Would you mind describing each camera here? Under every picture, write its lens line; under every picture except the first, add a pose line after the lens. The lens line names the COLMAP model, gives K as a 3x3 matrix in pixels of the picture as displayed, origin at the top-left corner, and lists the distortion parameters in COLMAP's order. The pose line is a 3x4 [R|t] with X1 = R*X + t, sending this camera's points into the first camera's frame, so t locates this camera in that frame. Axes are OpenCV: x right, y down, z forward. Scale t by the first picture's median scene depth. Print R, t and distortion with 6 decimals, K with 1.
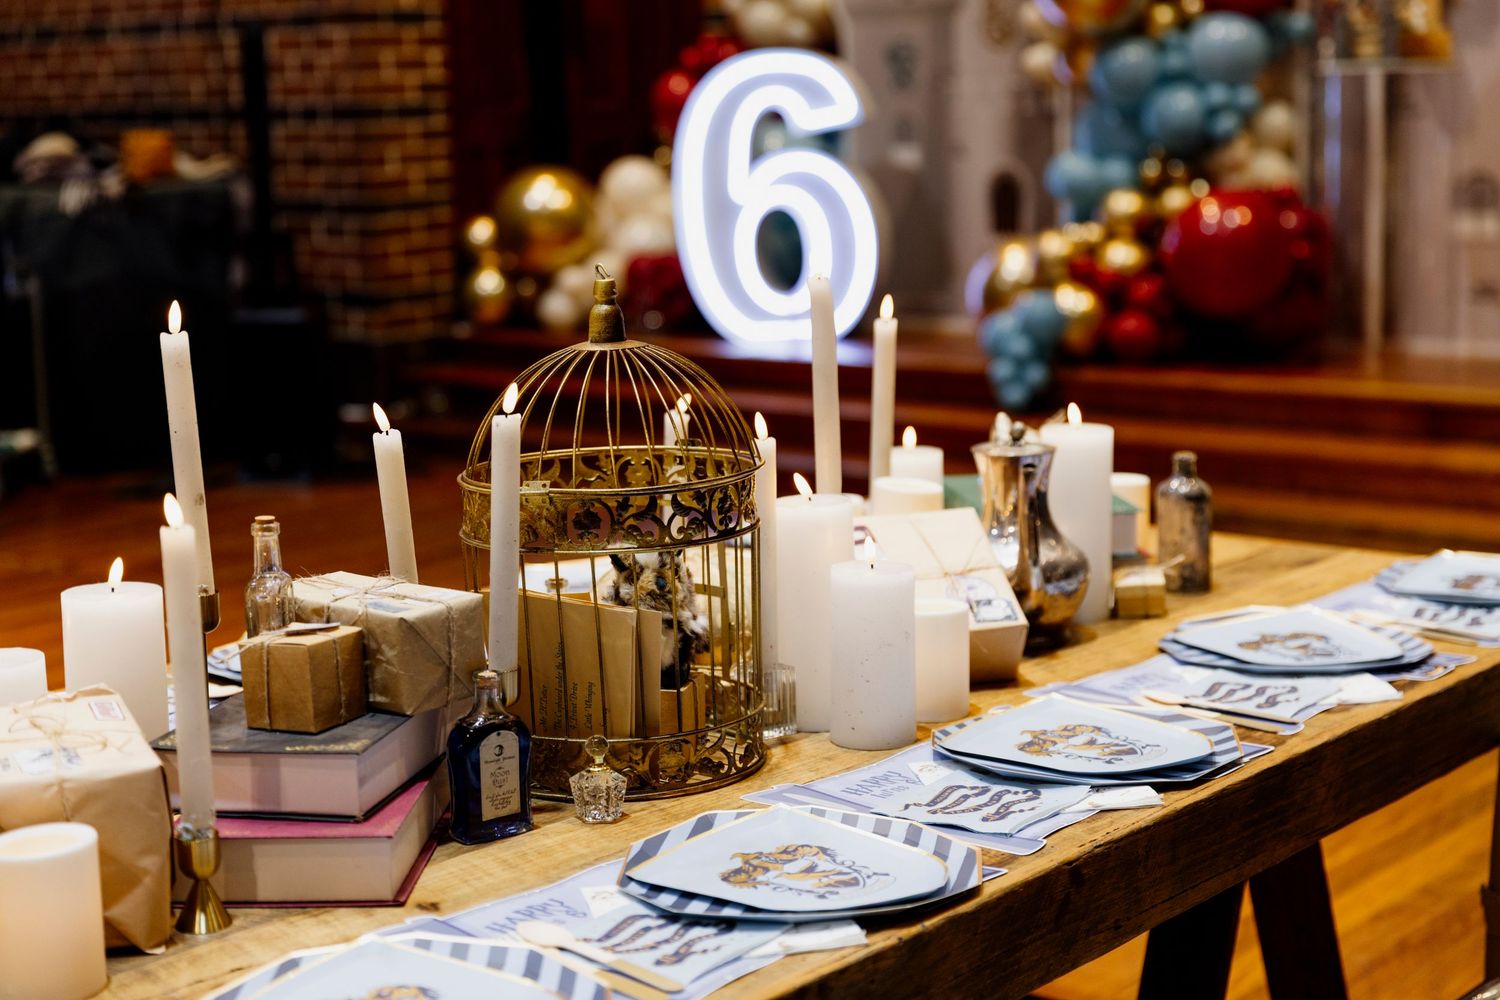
lens RADIAL K [[2480.4, 0, 749.7], [0, 2480.4, 498.3], [0, 0, 1]] dist [-0.044238, 0.000000]
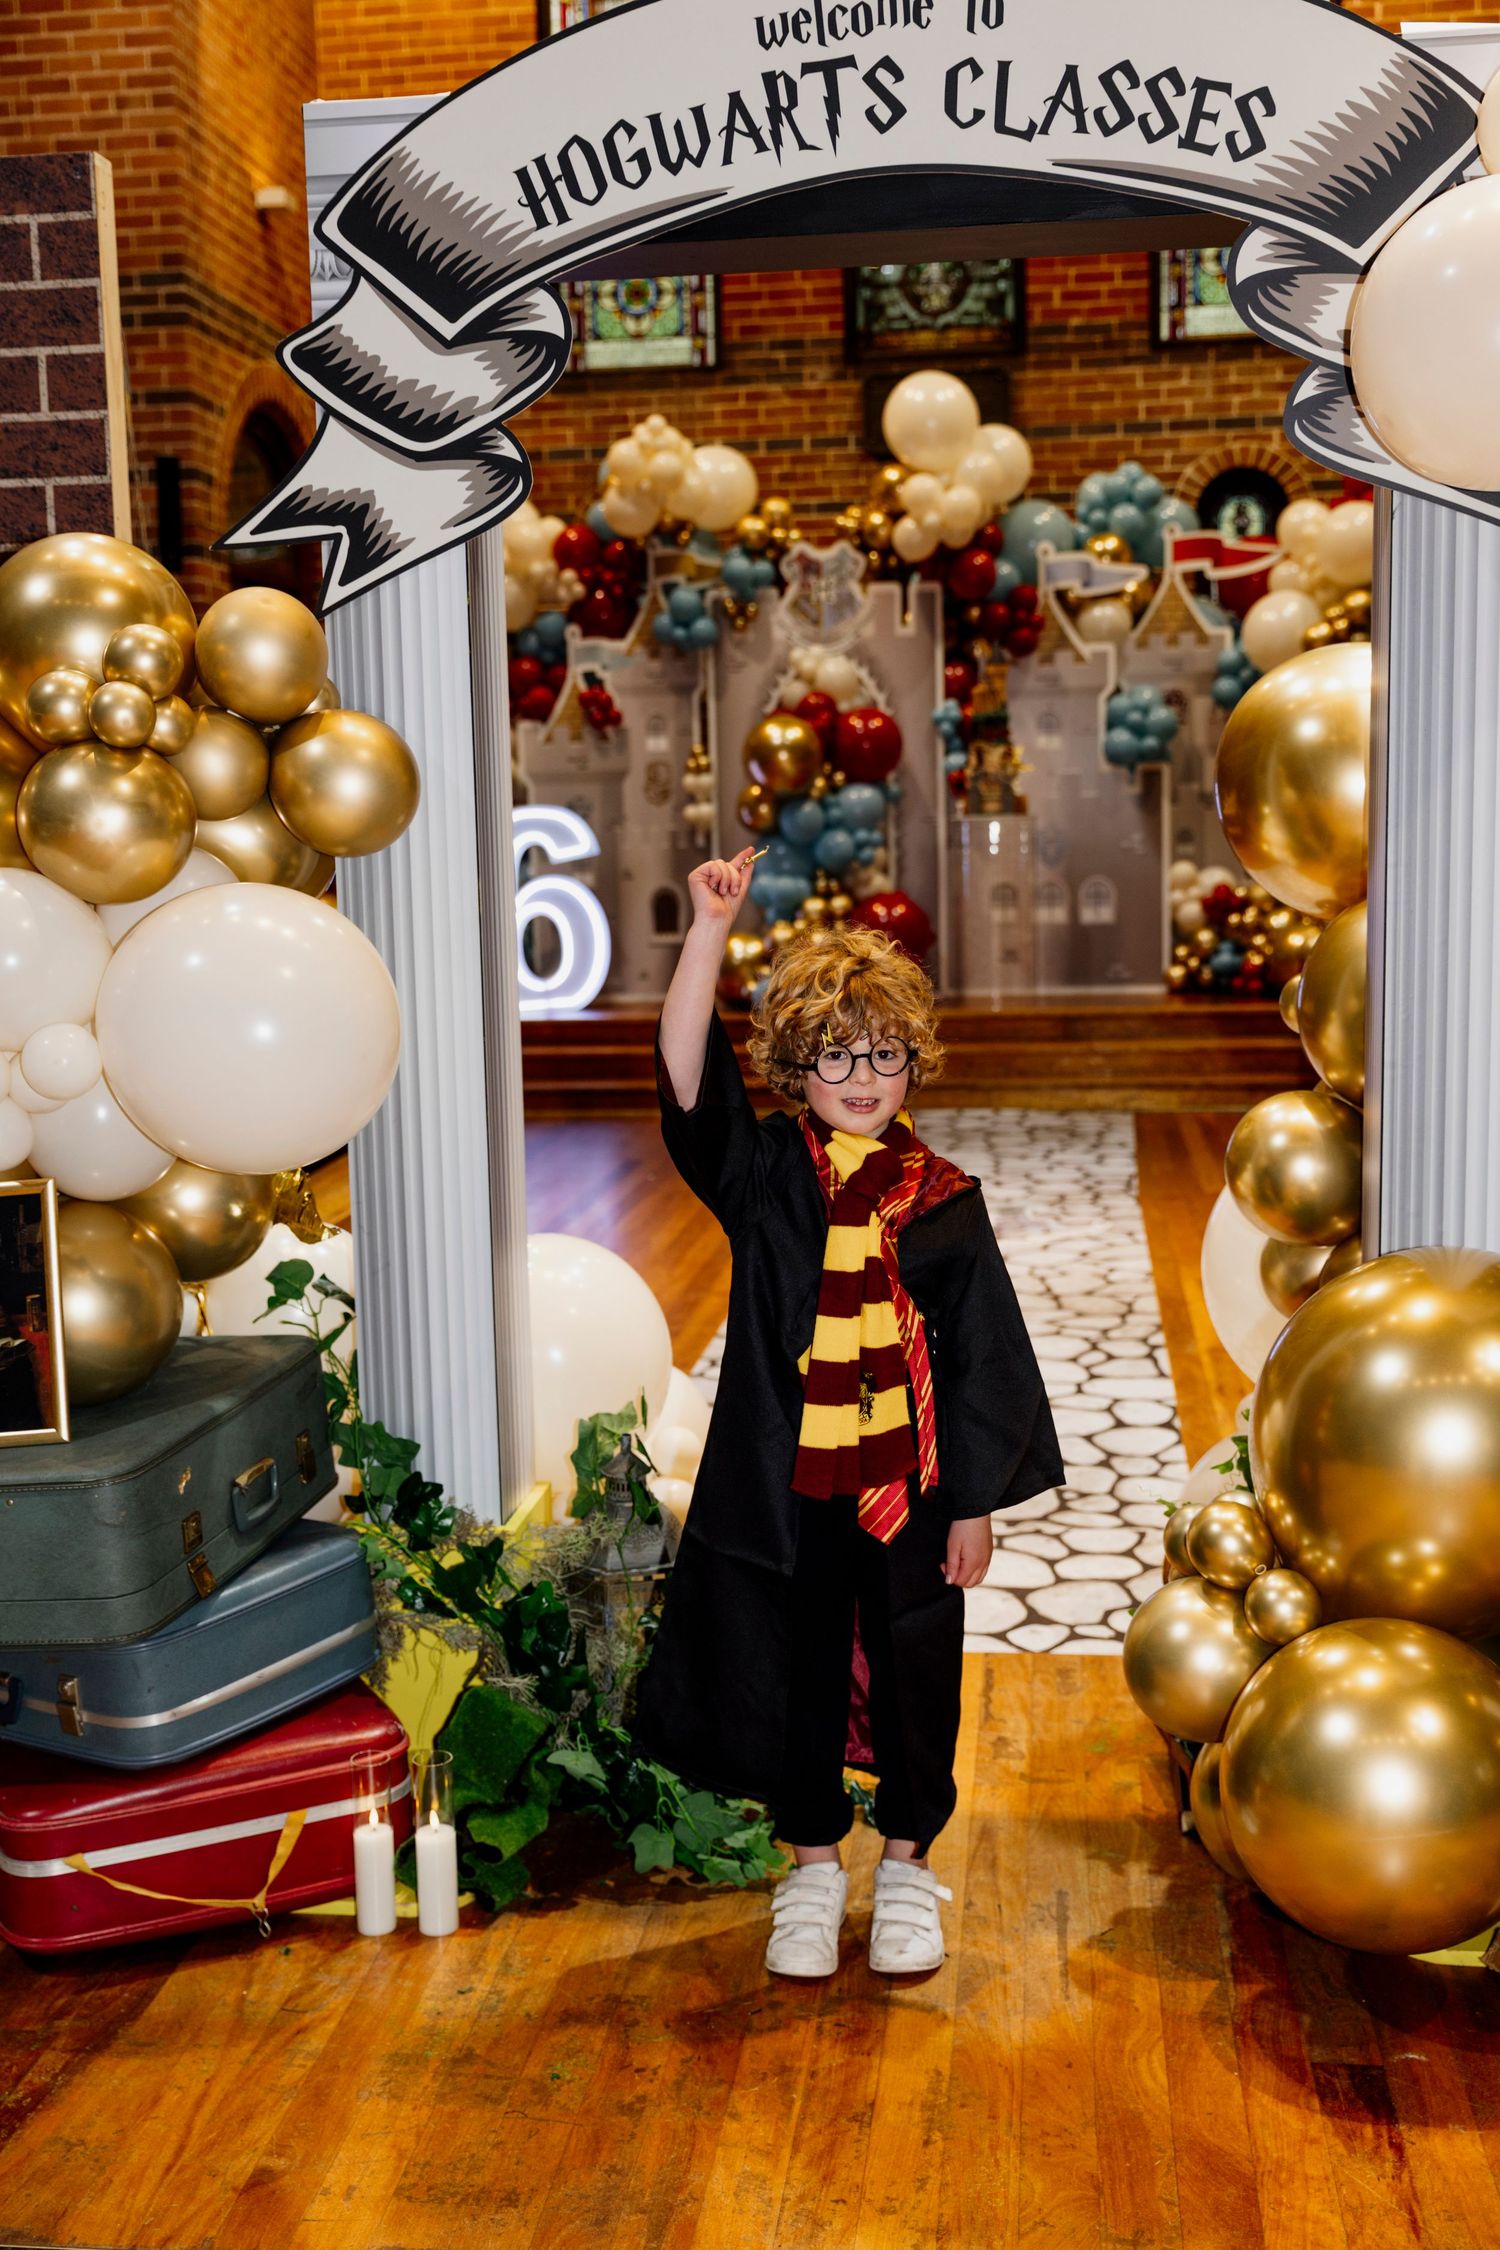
lens RADIAL K [[2376.2, 0, 770.6], [0, 2376.2, 1119.6], [0, 0, 1]] dist [-0.002906, 0.000000]
pose [[0.840469, -0.066285, 0.537790, -0.649954], [0.091766, 0.995565, -0.020706, 0.039164], [-0.534032, 0.066753, 0.842825, -0.207943]]
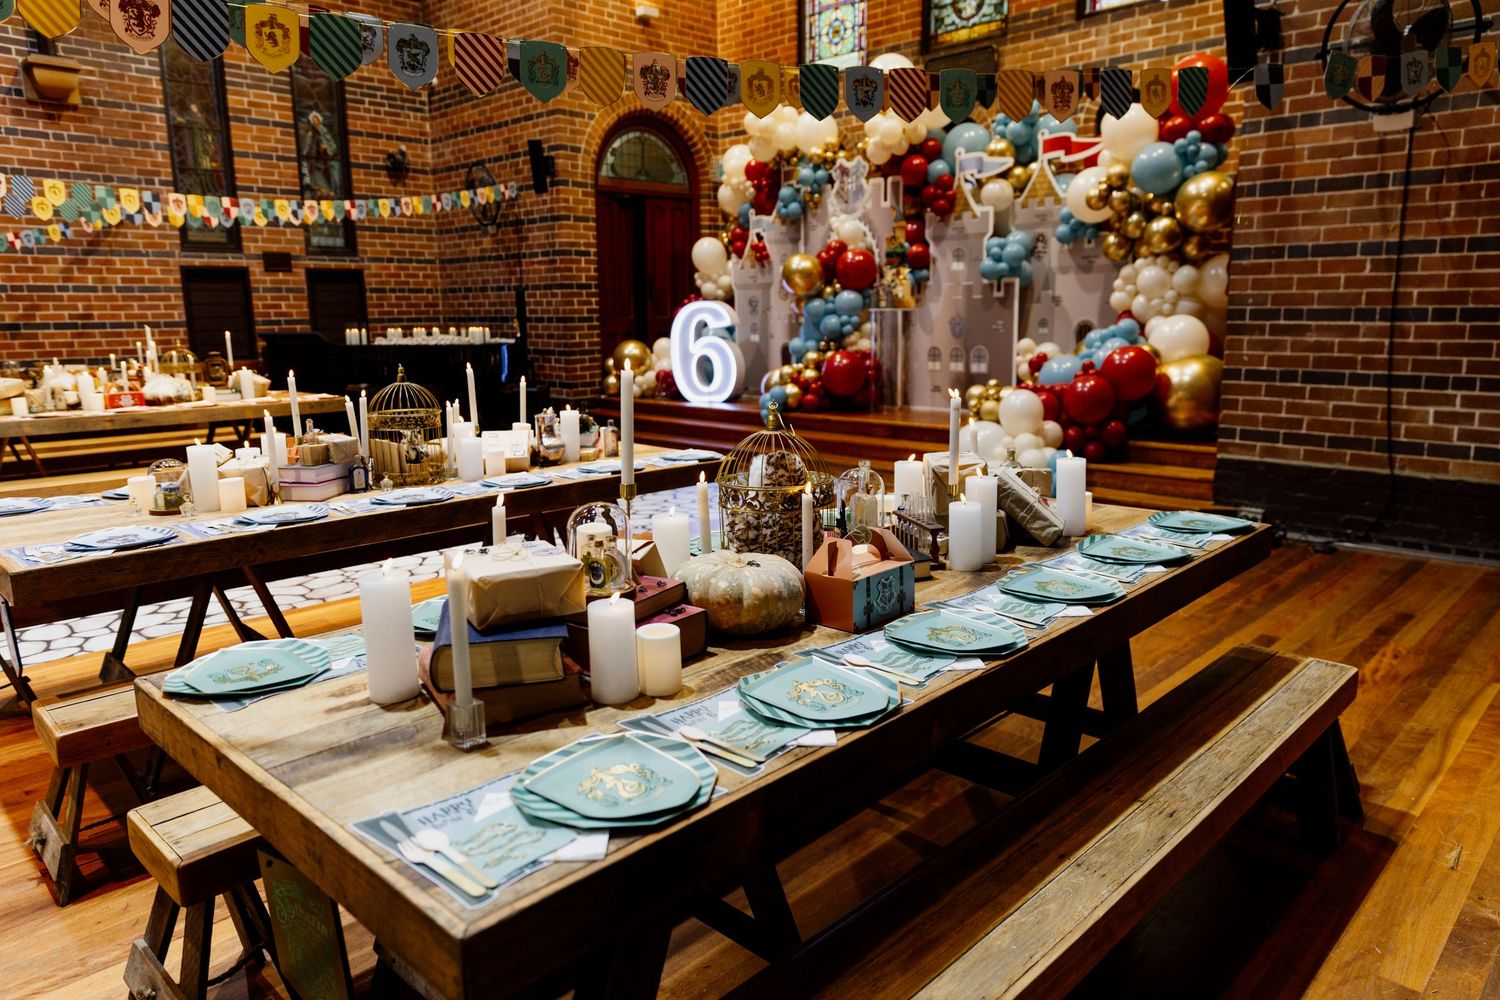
lens RADIAL K [[1014.8, 0, 745.7], [0, 1014.8, 486.9], [0, 0, 1]] dist [0.012133, -0.007314]
pose [[0.995889, 0.028955, -0.085833, 0.175346], [-0.028011, 0.999533, 0.012183, 0.020184], [0.086145, -0.009728, 0.996235, -0.176442]]
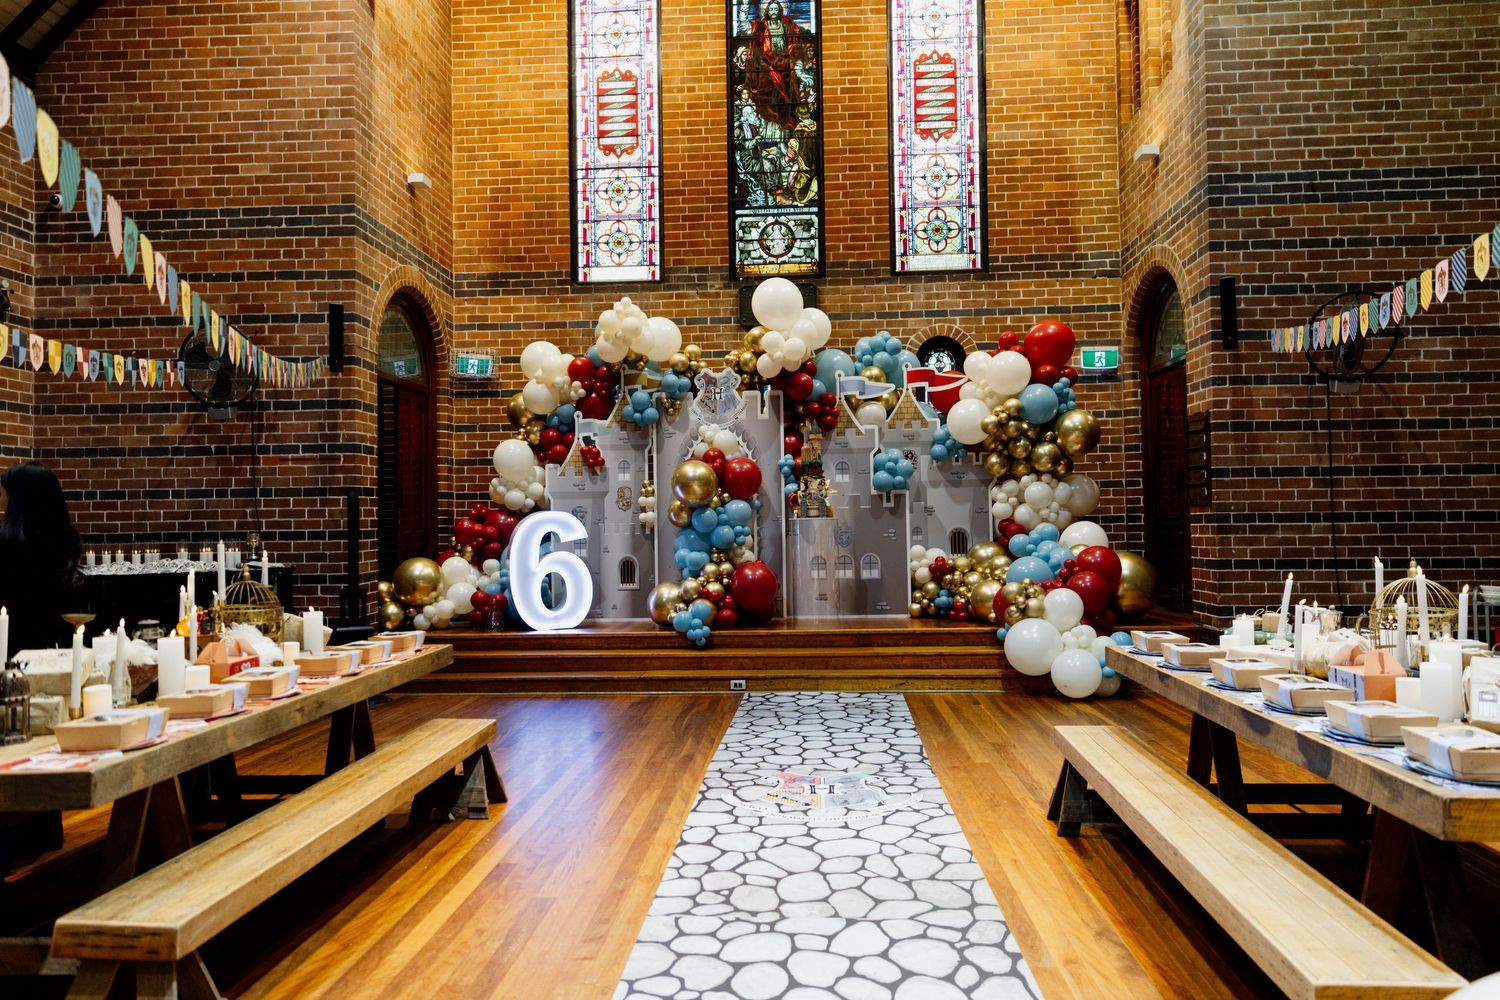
lens RADIAL K [[1019.2, 0, 757.1], [0, 1019.2, 493.8], [0, 0, 1]] dist [0.007303, -0.001074]
pose [[0.801166, 0.027902, 0.597791, -0.454910], [0.093696, 0.980745, -0.171349, -0.005120], [-0.591062, 0.193289, 0.783125, 0.092390]]
